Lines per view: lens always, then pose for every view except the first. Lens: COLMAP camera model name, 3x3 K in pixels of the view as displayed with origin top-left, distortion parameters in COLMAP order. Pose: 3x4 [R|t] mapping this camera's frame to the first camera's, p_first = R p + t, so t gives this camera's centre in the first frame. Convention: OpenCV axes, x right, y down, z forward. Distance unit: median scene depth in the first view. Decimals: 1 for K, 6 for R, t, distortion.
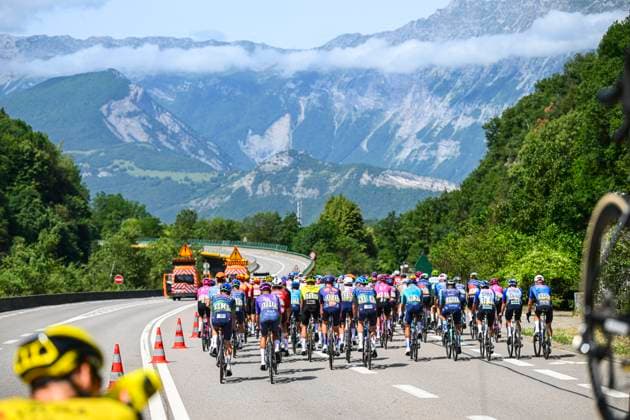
lens RADIAL K [[1581.5, 0, 315.1], [0, 1581.5, 194.3], [0, 0, 1]] dist [0.020000, -0.345858]
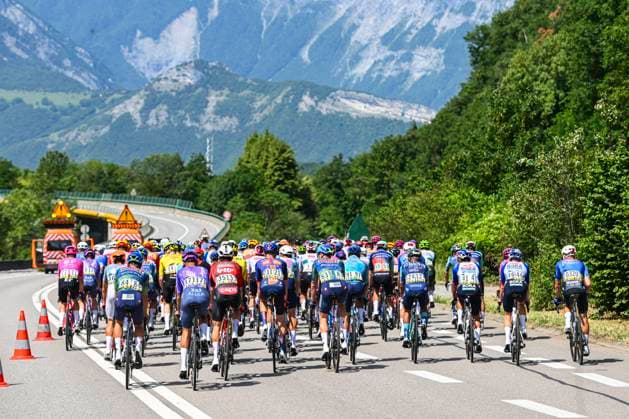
lens RADIAL K [[1508.5, 0, 314.5], [0, 1508.5, 209.5], [0, 0, 1]] dist [0.003756, -0.192222]
pose [[0.998068, 0.005555, 0.061879, -0.004935], [-0.007439, 0.999514, 0.030267, 0.016391], [-0.061681, -0.030669, 0.997625, 0.338137]]
